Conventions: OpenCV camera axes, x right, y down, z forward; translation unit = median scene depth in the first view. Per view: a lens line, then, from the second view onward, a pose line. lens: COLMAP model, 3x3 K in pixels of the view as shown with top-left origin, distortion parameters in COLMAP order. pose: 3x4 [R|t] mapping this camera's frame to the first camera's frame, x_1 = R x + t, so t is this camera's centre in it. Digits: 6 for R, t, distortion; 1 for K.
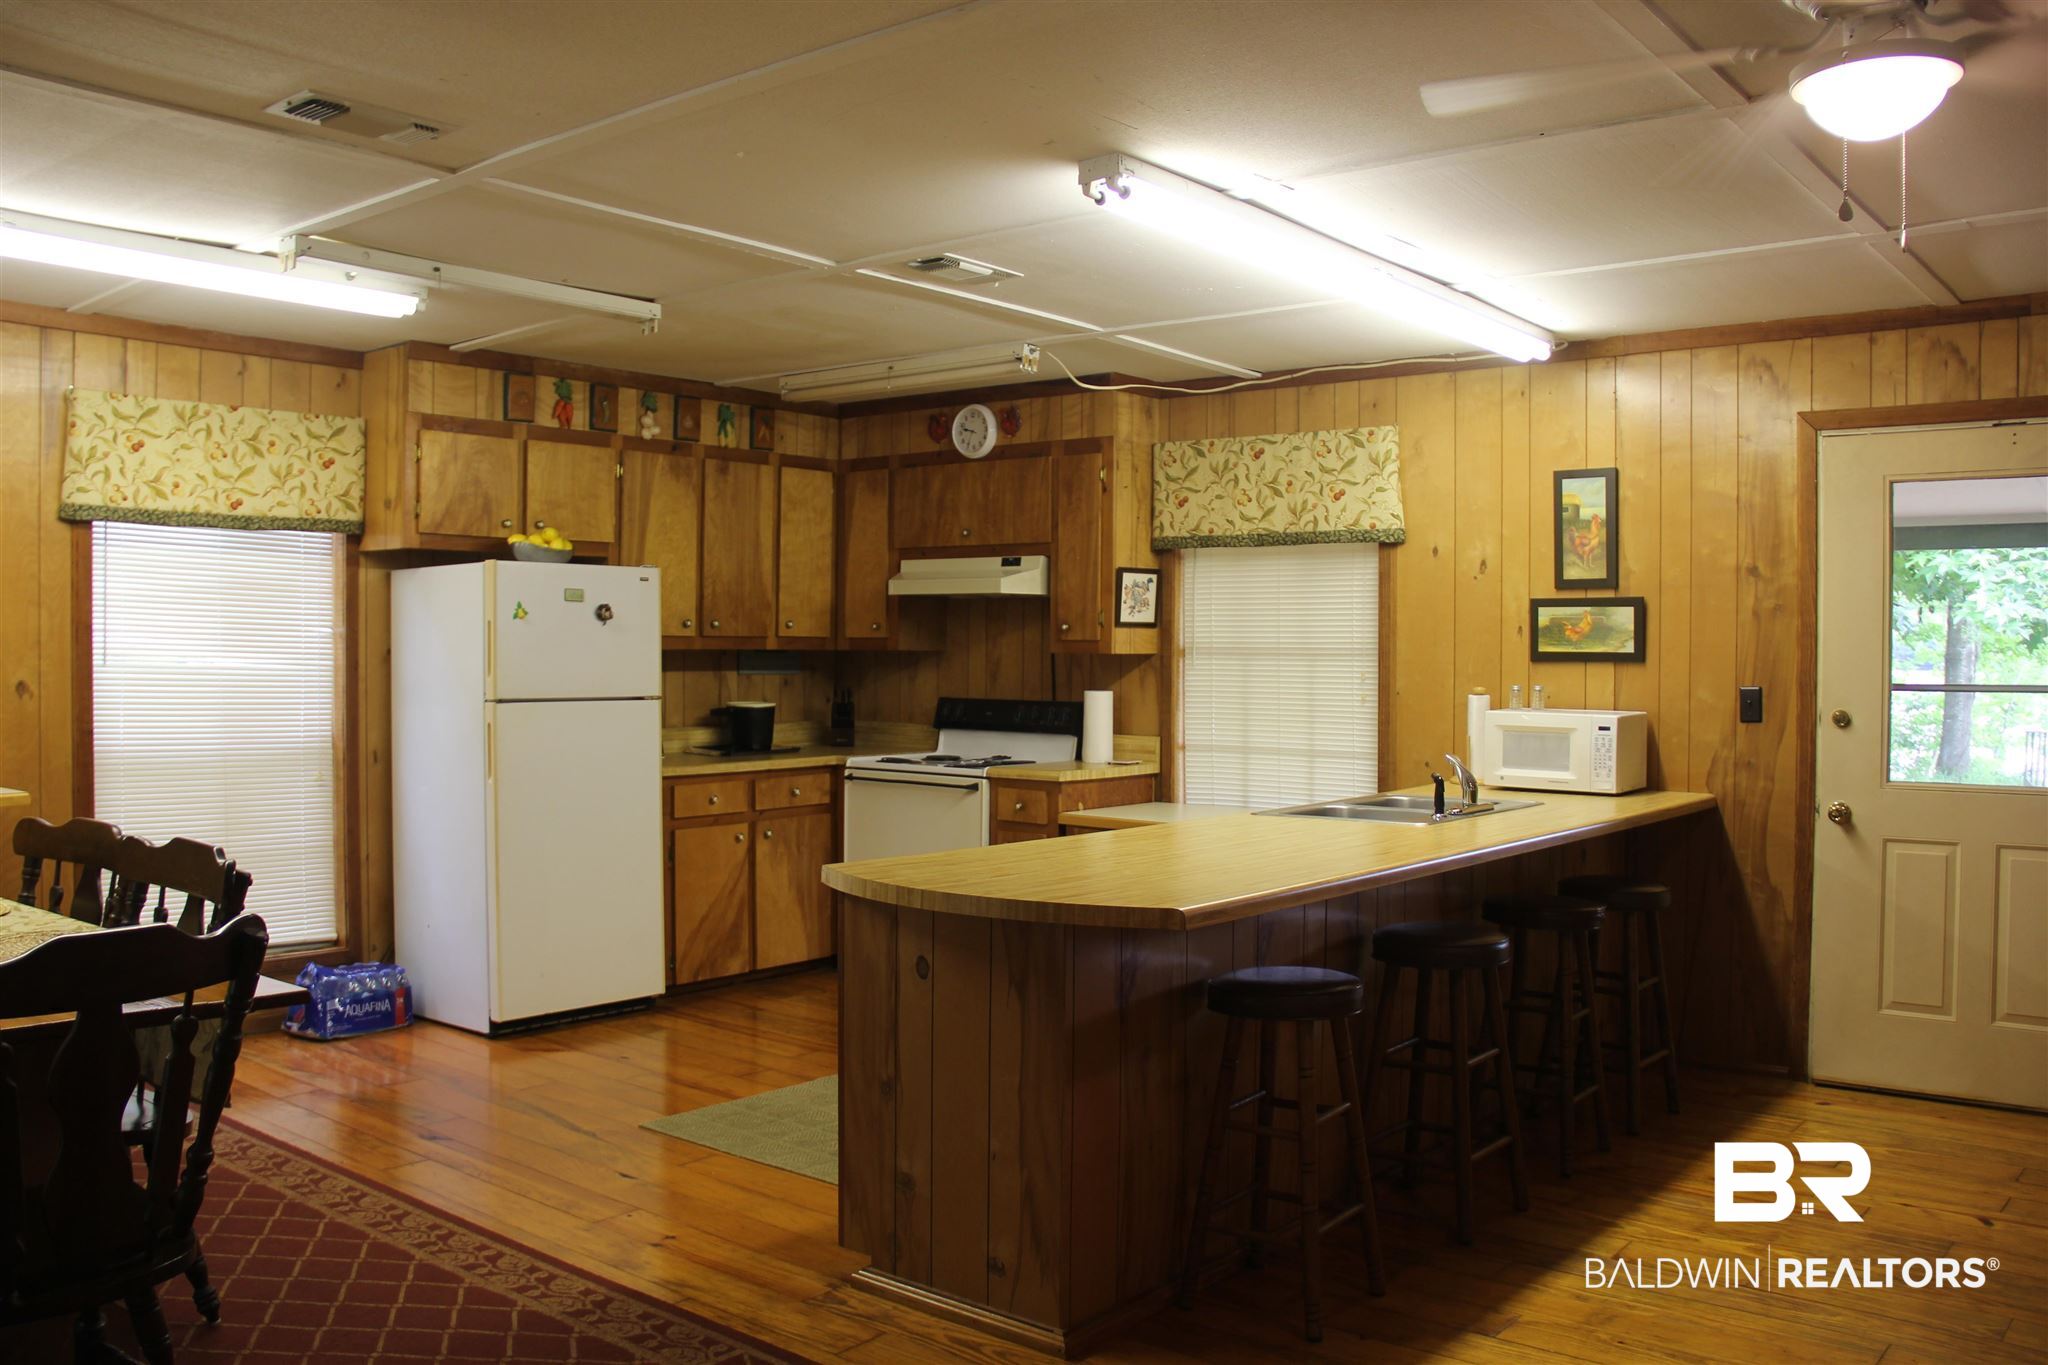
lens RADIAL K [[1681.7, 0, 997.5], [0, 1681.7, 666.3], [0, 0, 1]] dist [-0.173582, 0.112621]
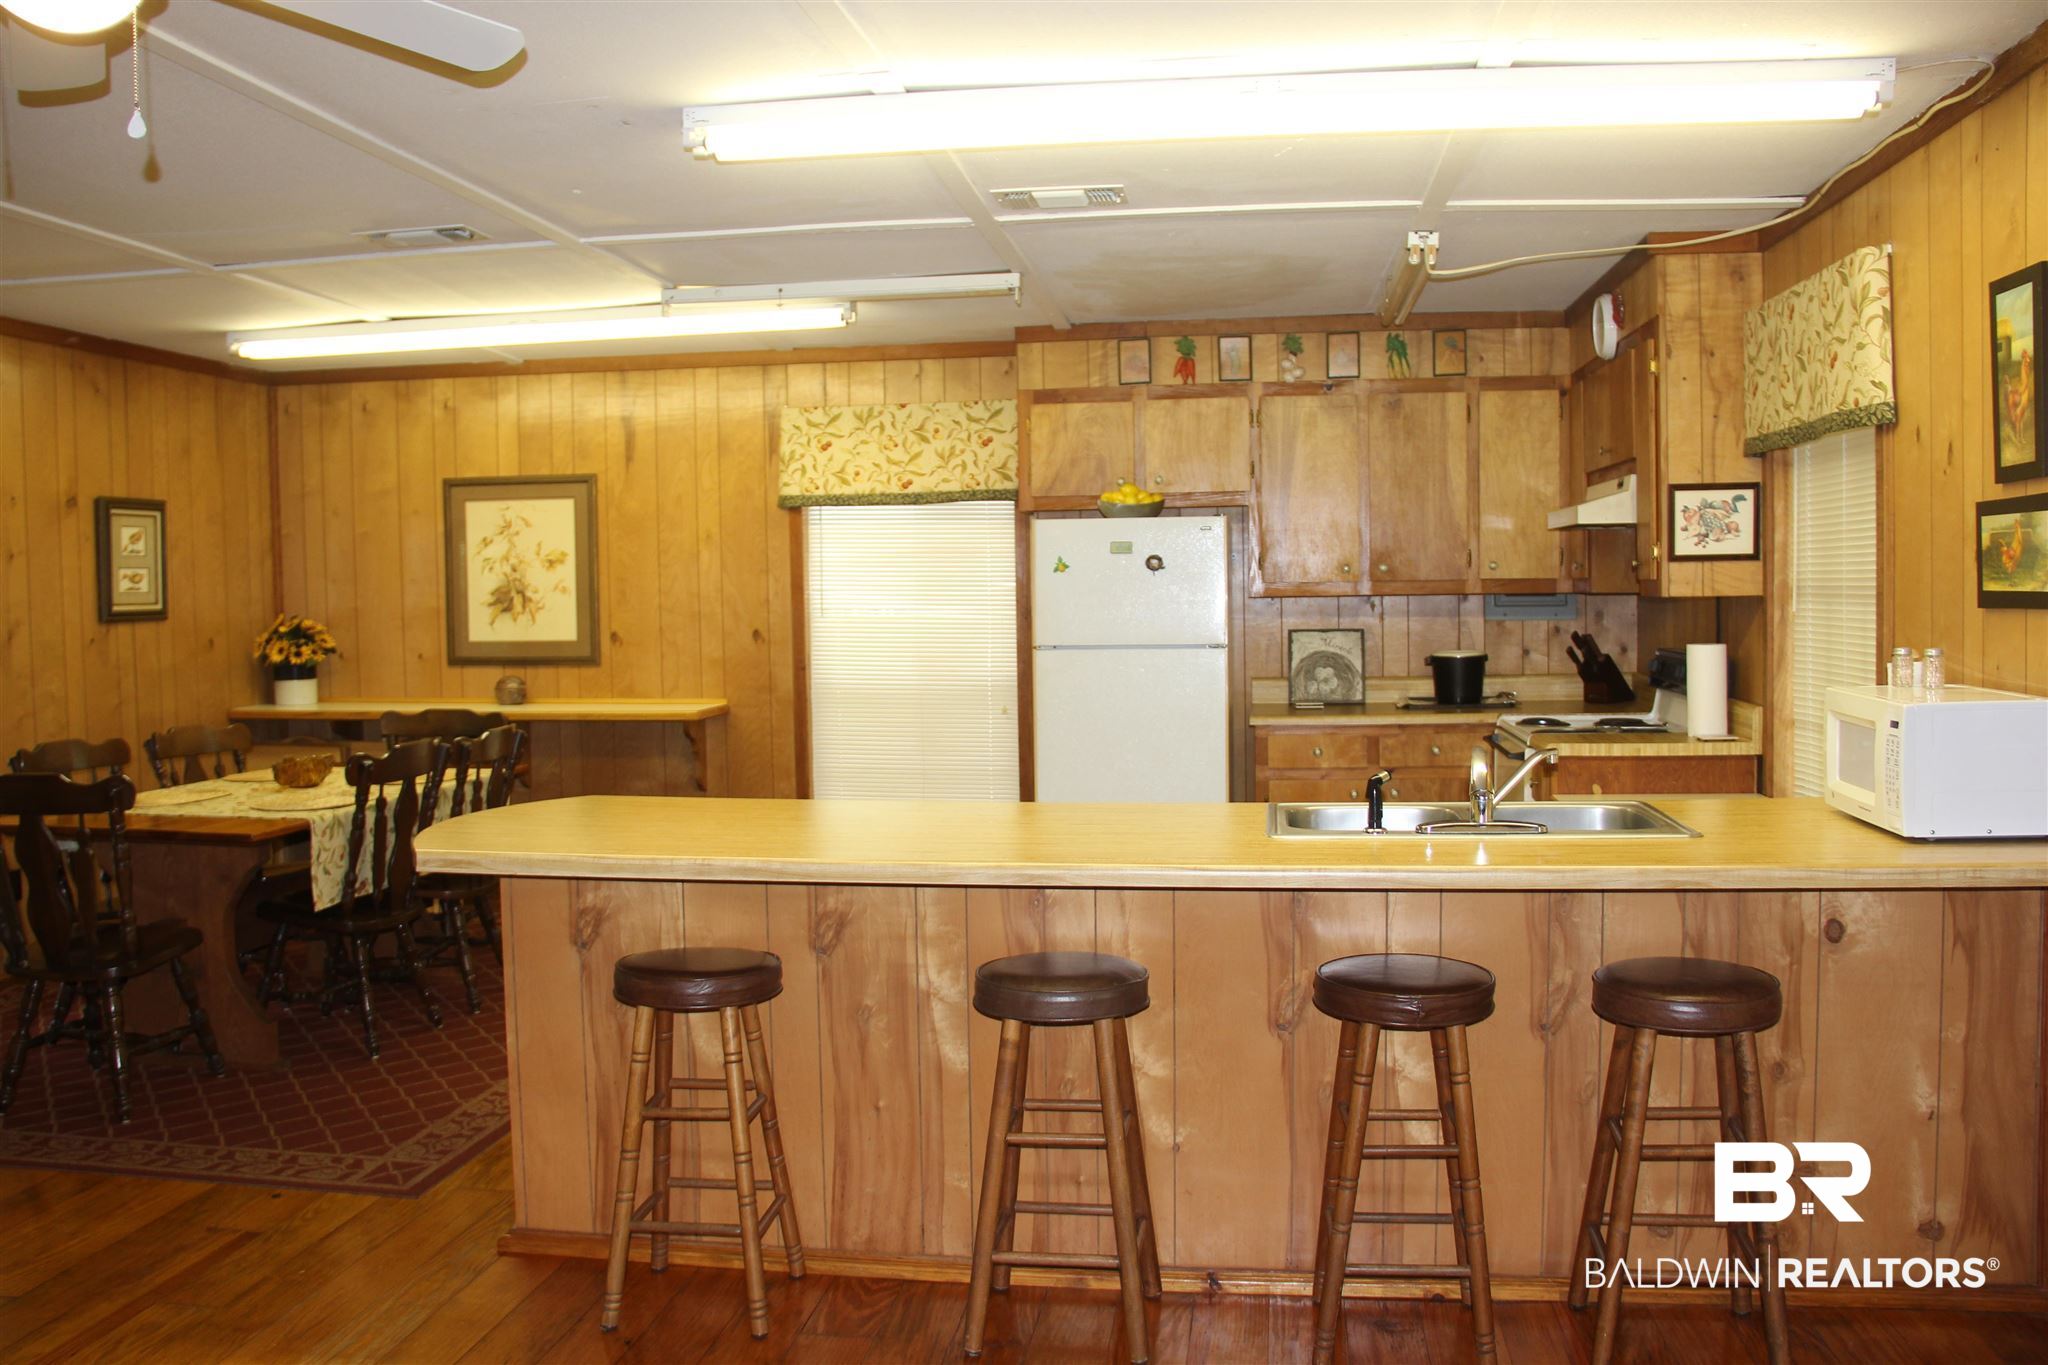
lens RADIAL K [[1681.7, 0, 1017.8], [0, 1681.7, 670.3], [0, 0, 1]] dist [-0.173582, 0.112621]
pose [[0.523762, 0.025312, -0.851489, 0.598693], [0.010938, 0.999276, 0.036433, -0.004668], [0.851795, -0.028396, 0.523106, 0.375978]]
